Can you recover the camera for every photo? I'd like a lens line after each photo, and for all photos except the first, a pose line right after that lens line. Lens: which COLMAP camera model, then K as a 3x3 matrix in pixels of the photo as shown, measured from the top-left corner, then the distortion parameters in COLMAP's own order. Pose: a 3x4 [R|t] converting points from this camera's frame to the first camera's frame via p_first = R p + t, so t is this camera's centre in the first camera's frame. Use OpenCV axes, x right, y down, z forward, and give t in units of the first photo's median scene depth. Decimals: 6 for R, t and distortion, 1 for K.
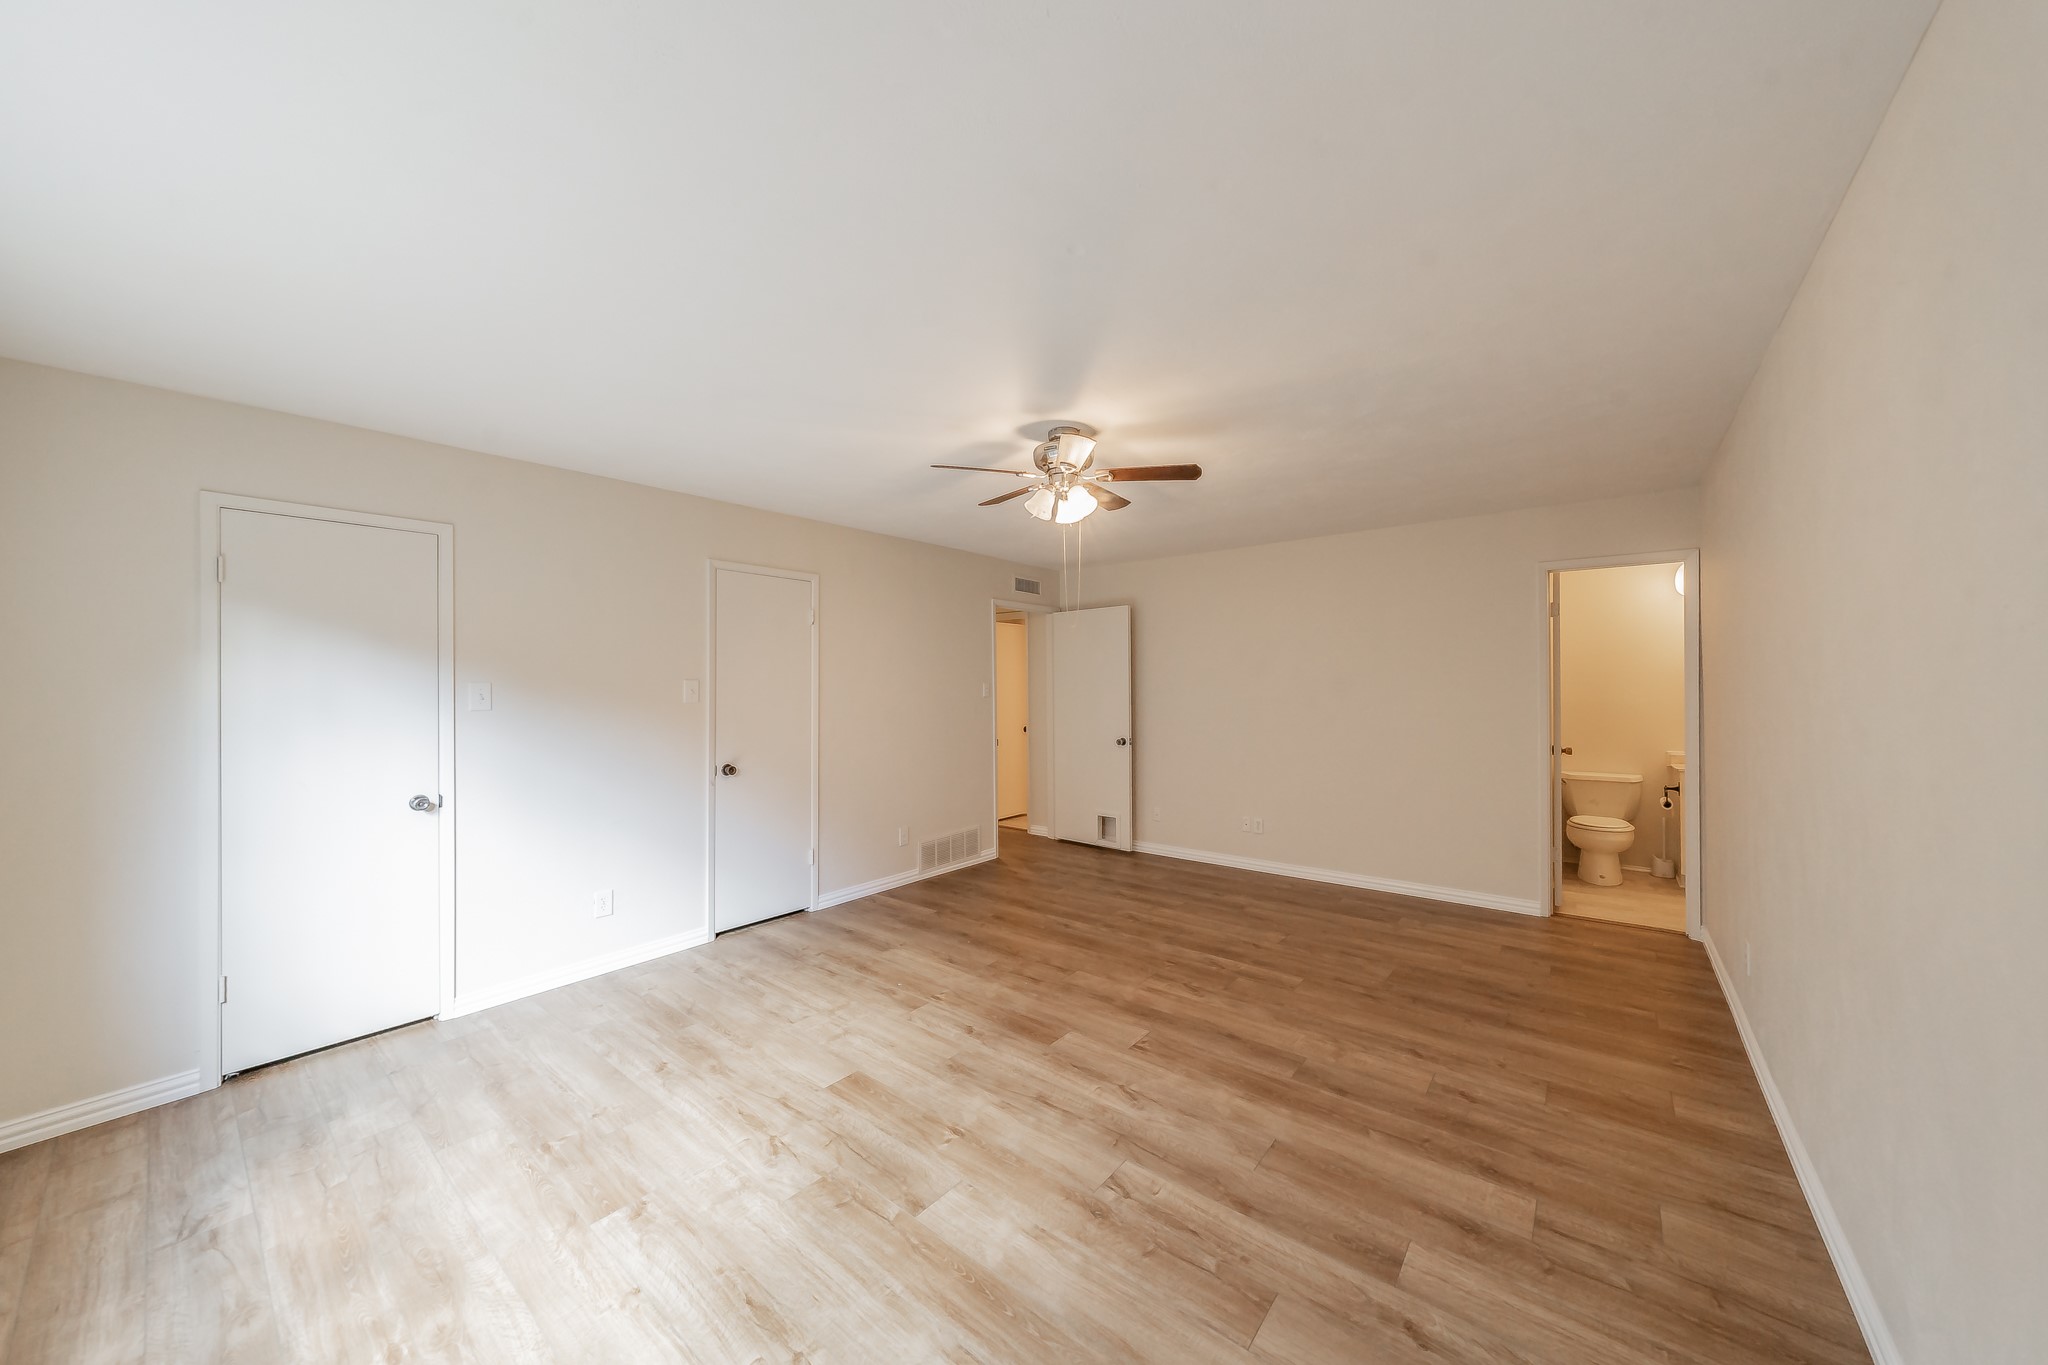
lens RADIAL K [[698.7, 0, 1022.5], [0, 698.7, 690.1], [0, 0, 1]] dist [-0.001013, 0.000246]
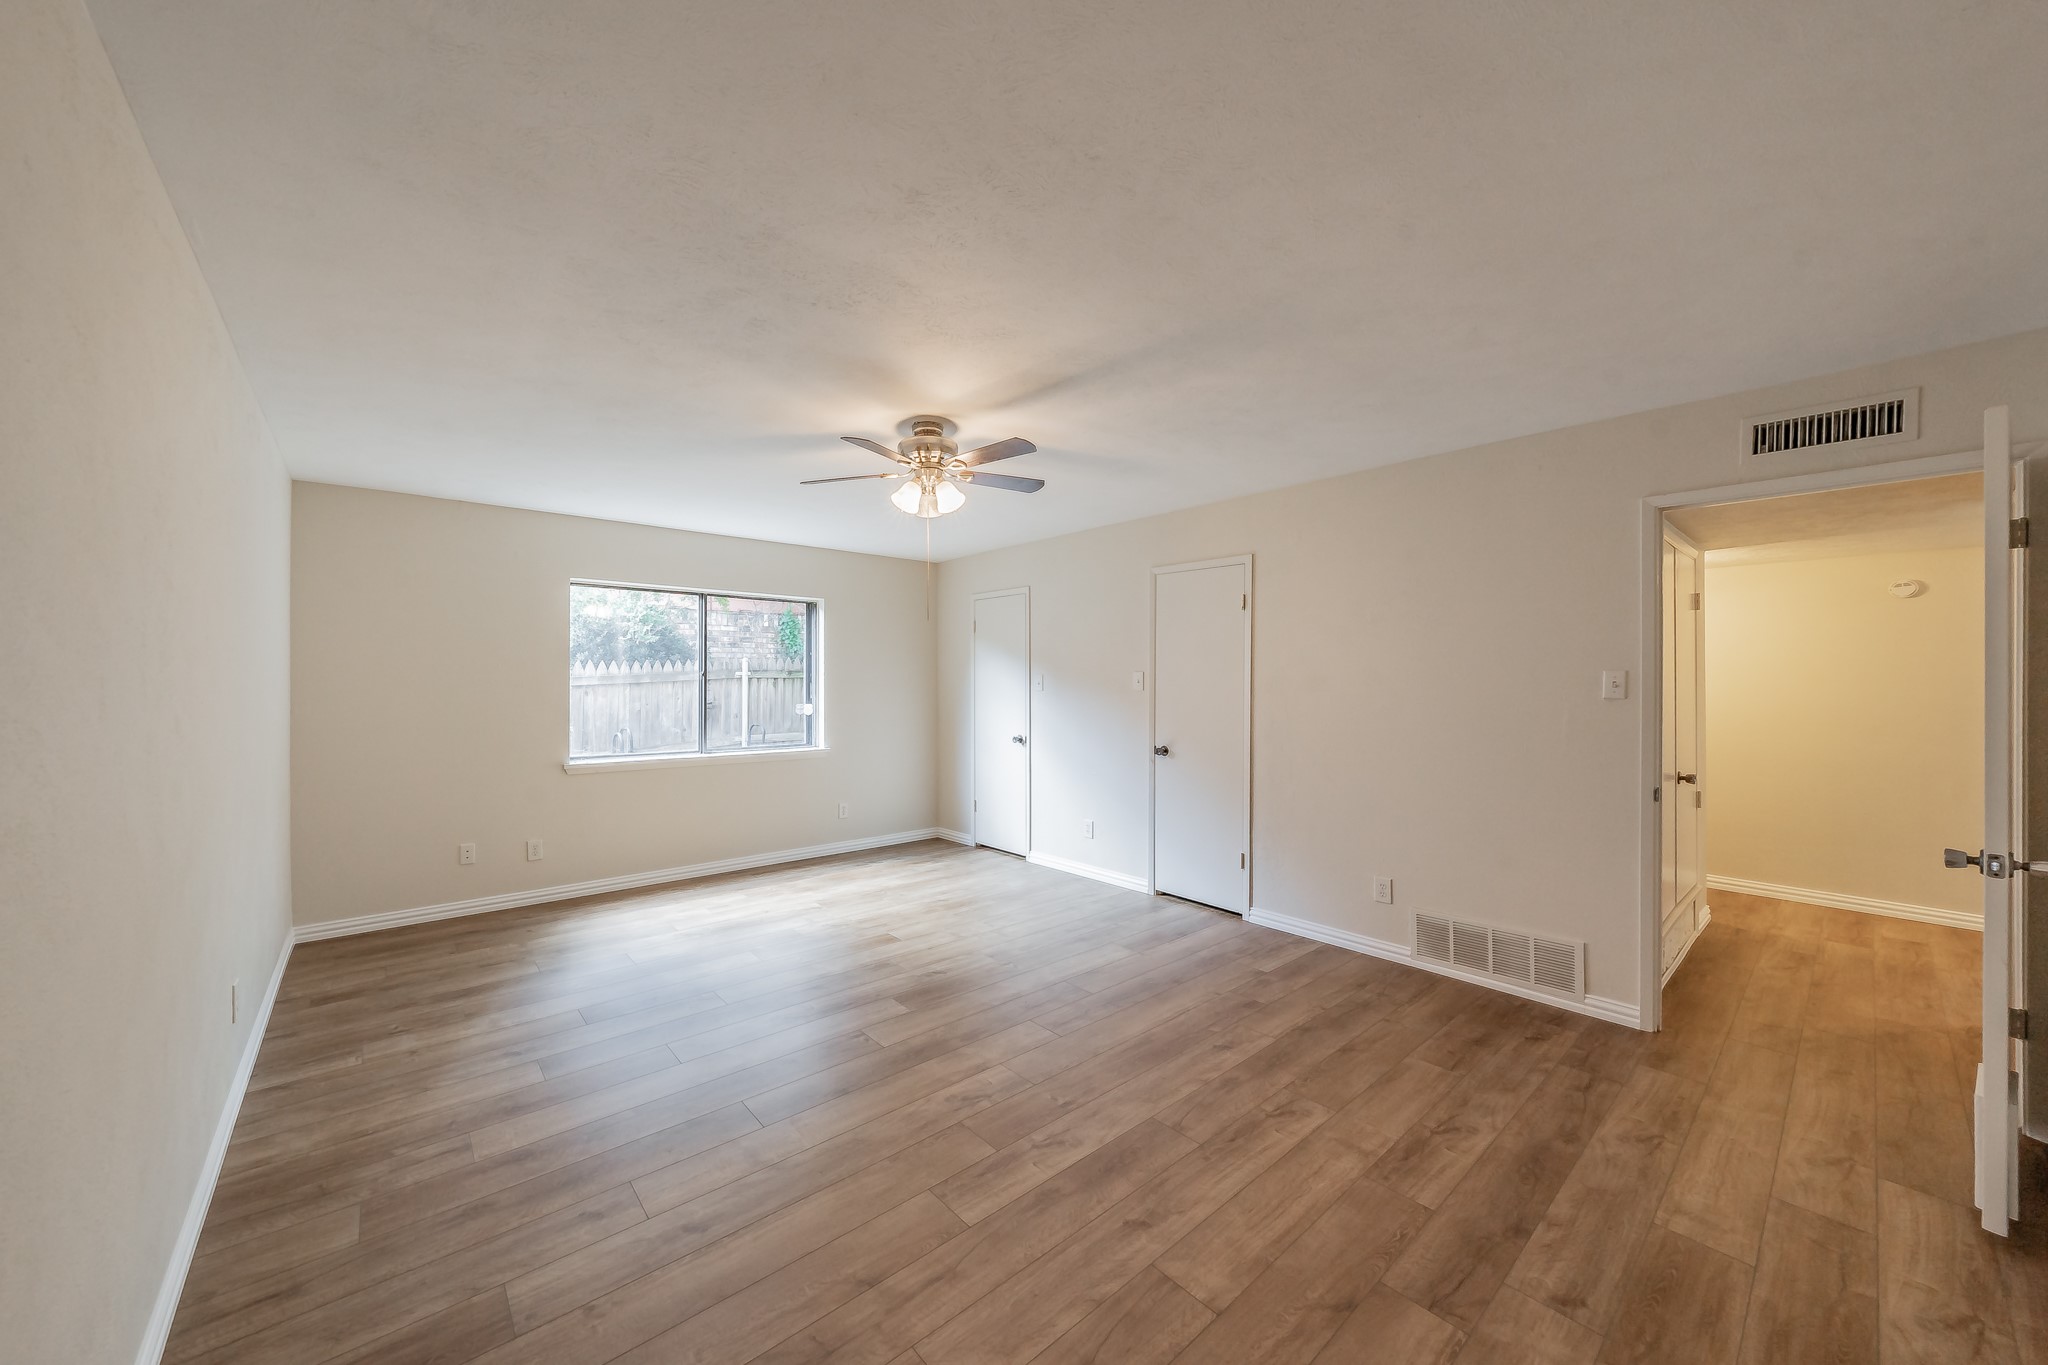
lens RADIAL K [[723.4, 0, 971.8], [0, 723.4, 679.9], [0, 0, 1]] dist [0.002123, -0.000195]
pose [[-0.190403, 0.008731, -0.981667, 1.007552], [-0.003025, 0.999950, 0.009481, -0.013897], [0.981701, 0.004775, -0.190368, 1.175717]]
